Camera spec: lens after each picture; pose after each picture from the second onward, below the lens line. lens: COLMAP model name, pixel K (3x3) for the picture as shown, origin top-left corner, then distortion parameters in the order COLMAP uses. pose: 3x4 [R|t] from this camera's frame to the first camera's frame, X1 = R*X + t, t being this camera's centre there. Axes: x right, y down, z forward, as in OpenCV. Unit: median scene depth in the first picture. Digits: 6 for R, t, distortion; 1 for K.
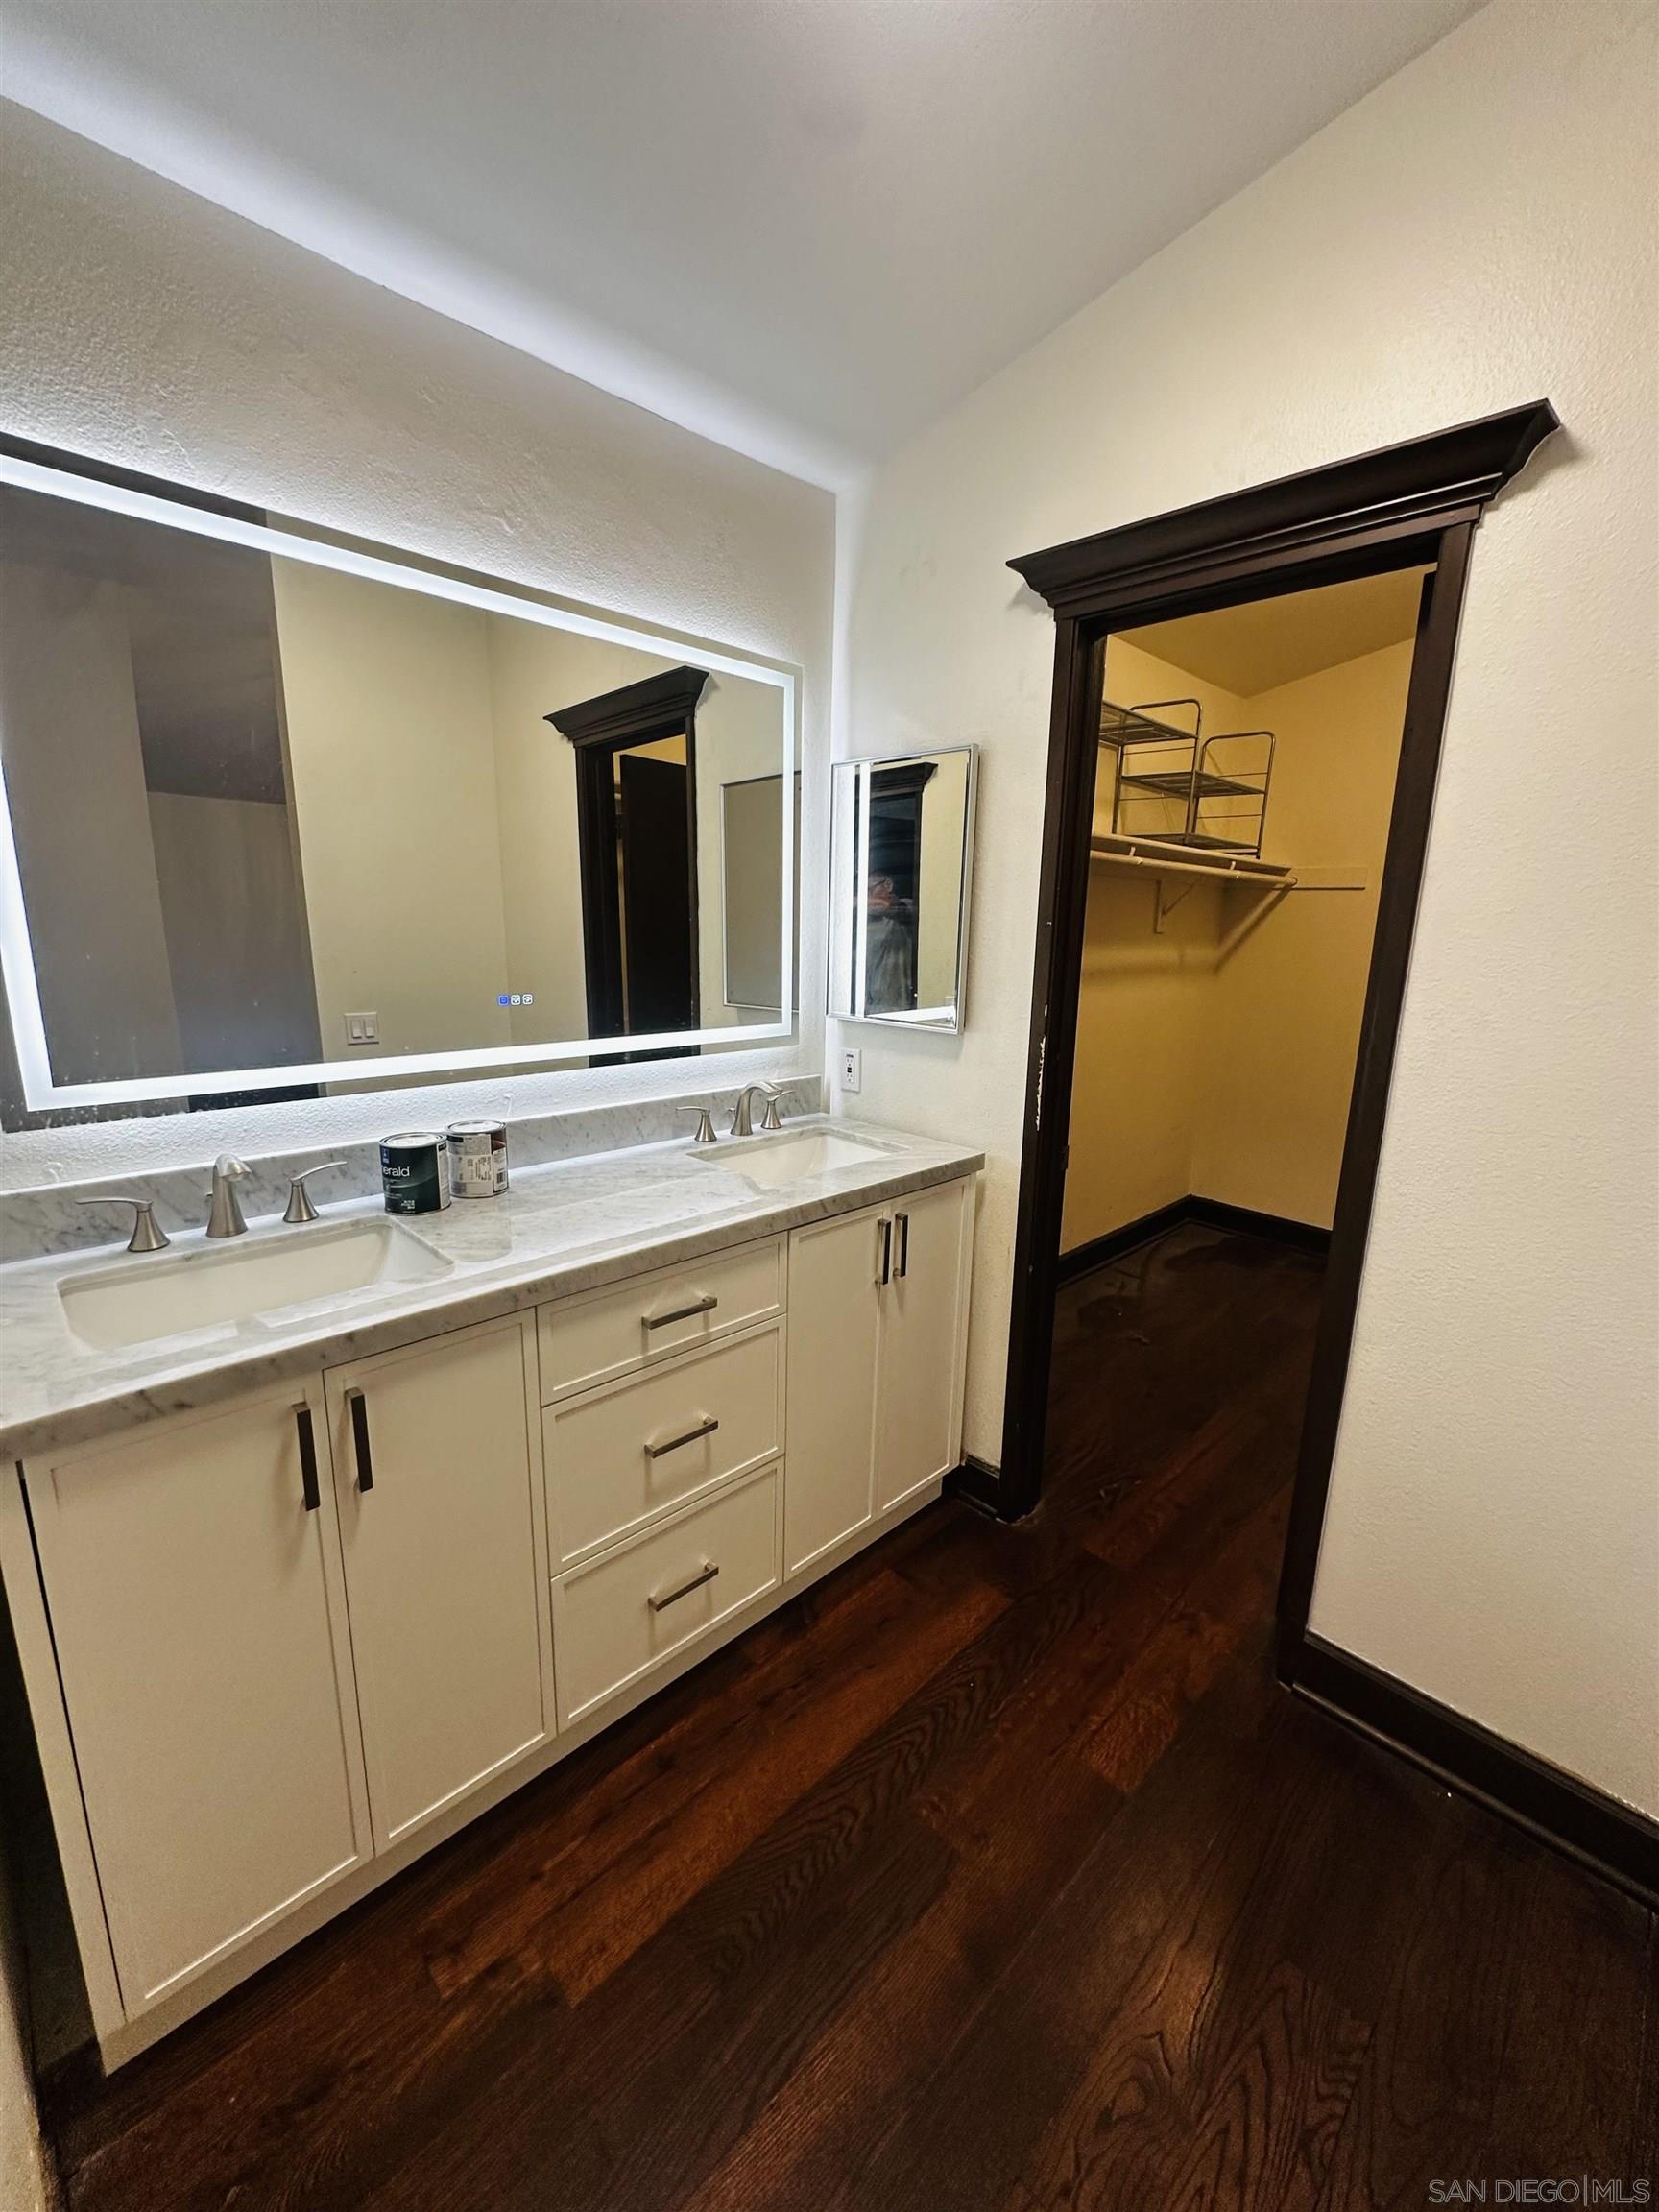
lens RADIAL K [[888.0, 0, 823.4], [0, 888.0, 1101.1], [0, 0, 1]] dist [-0.003326, -0.000162]
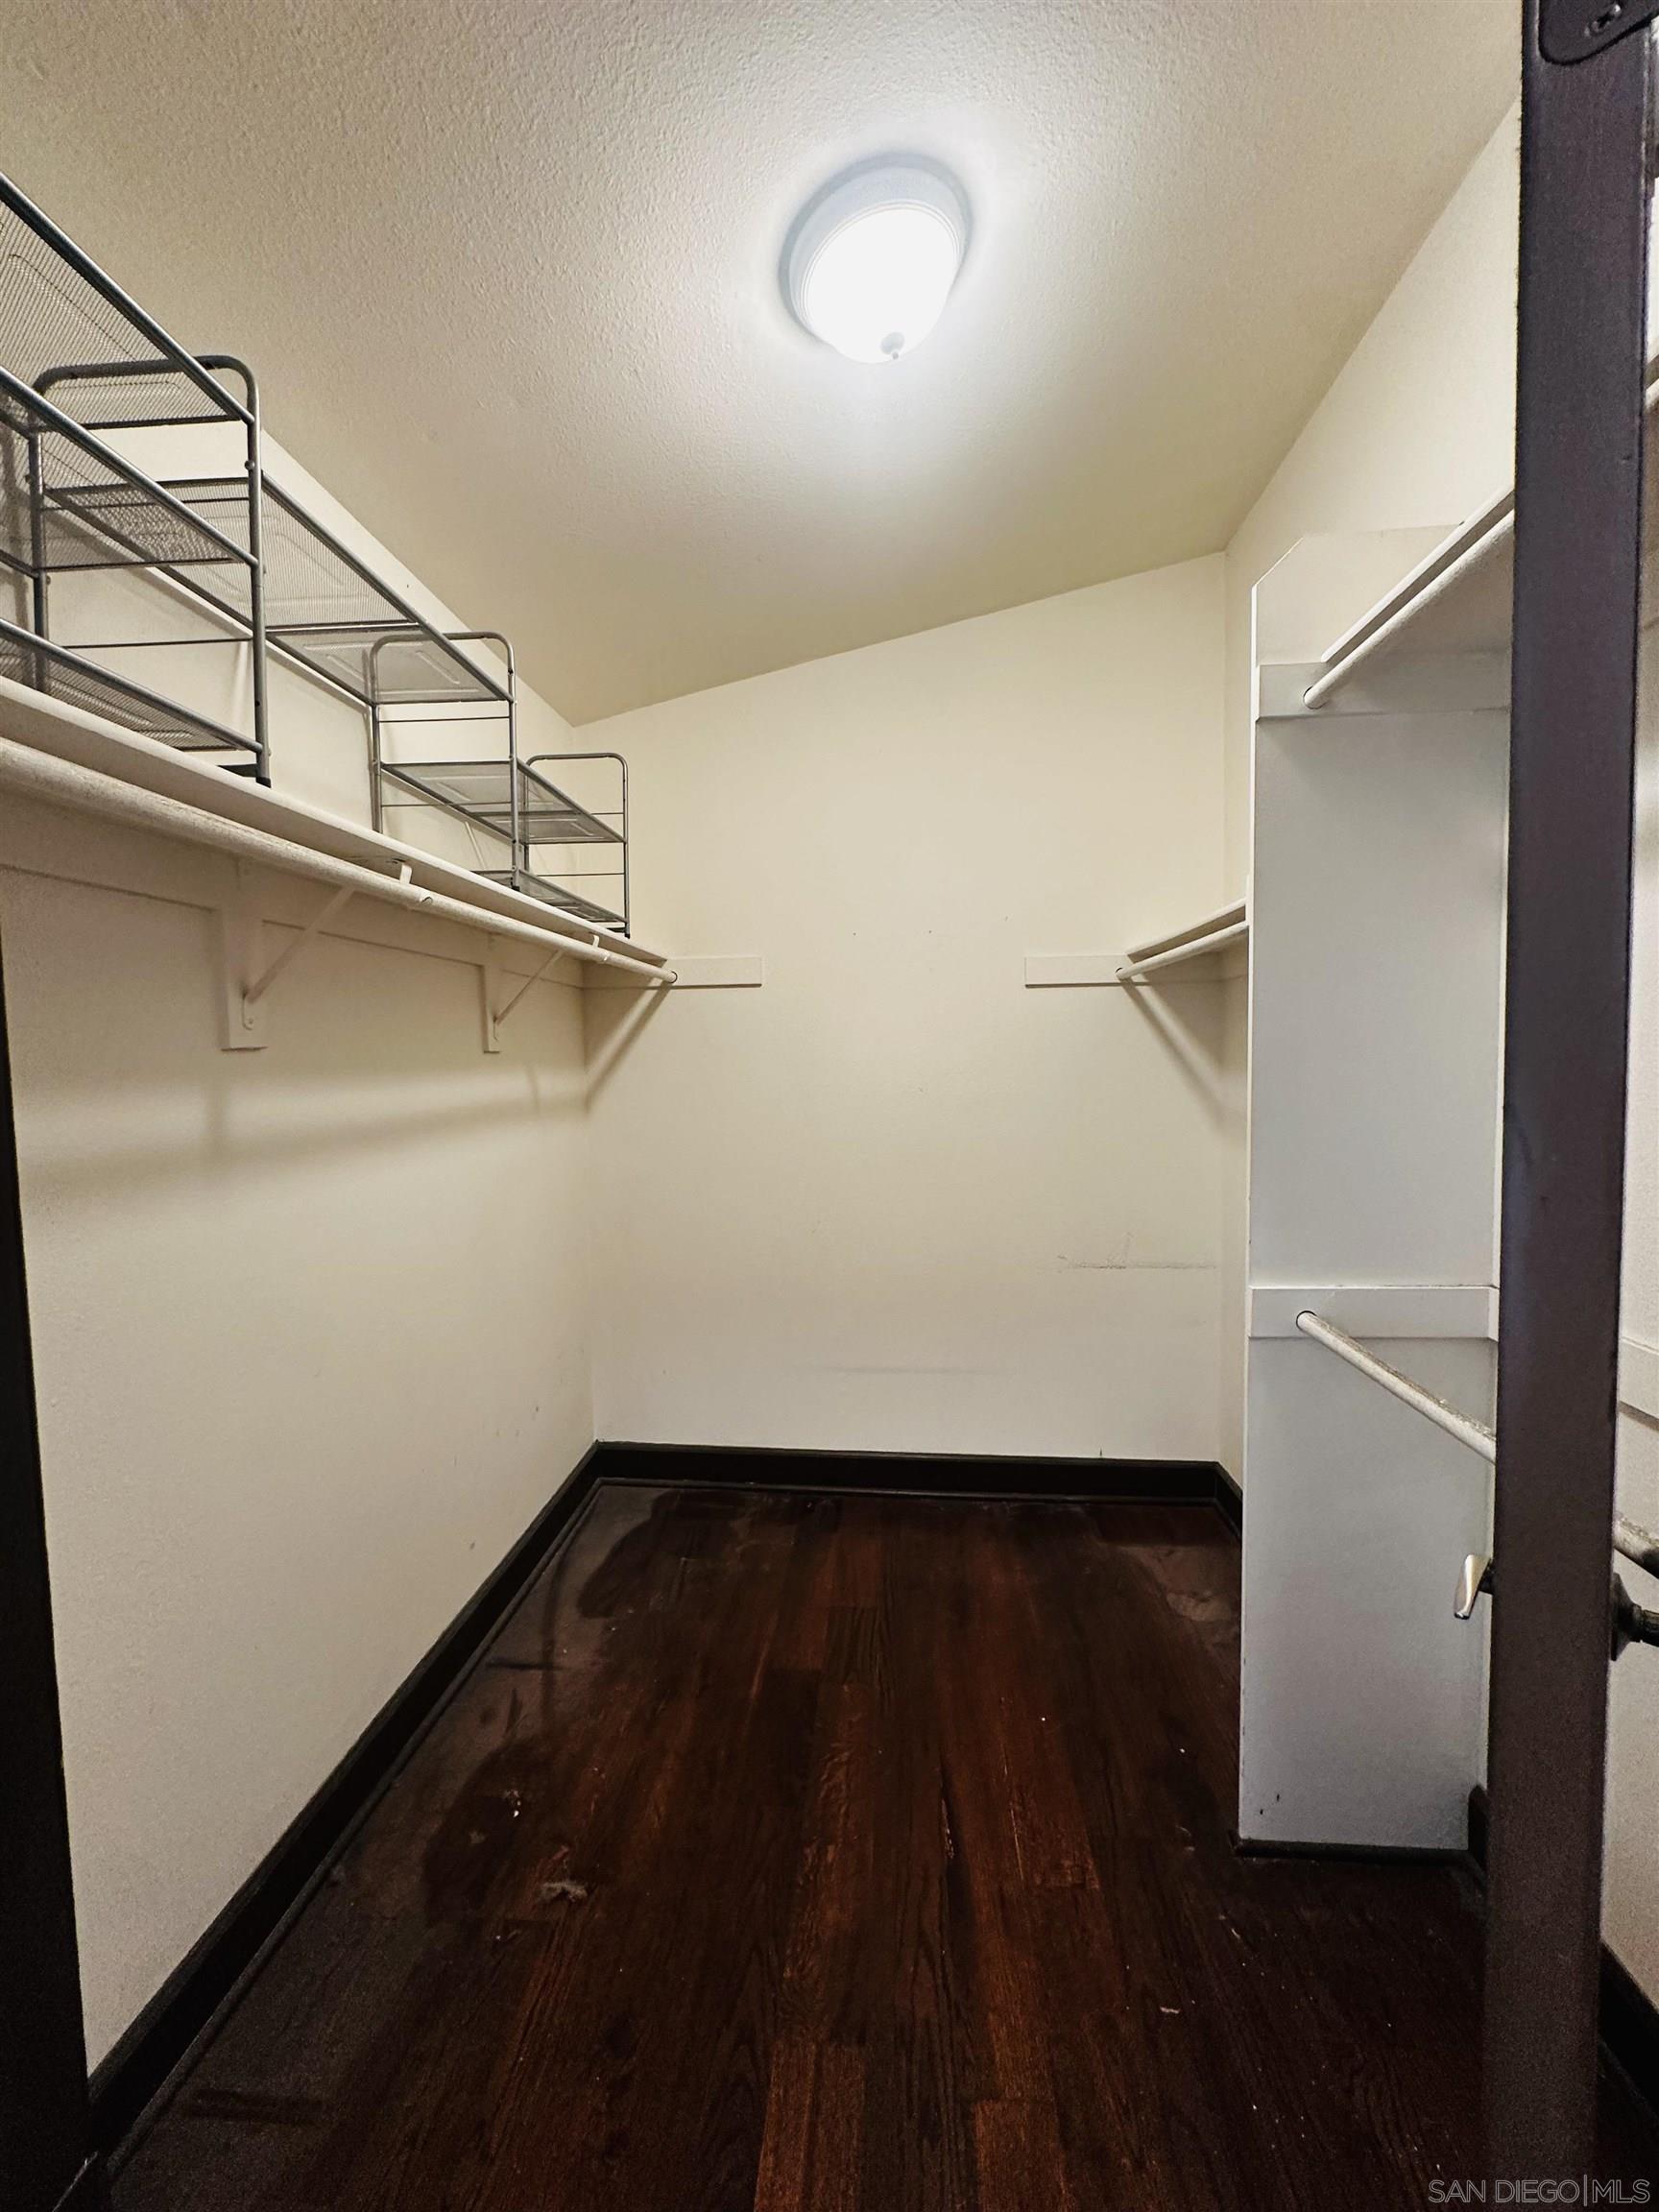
lens RADIAL K [[888.0, 0, 832.3], [0, 888.0, 1099.5], [0, 0, 1]] dist [-0.003326, -0.000162]
pose [[0.758337, -0.069945, 0.648100, 0.160620], [0.169360, 0.981225, -0.092271, -0.063978], [-0.629478, 0.179735, 0.755945, 0.406680]]
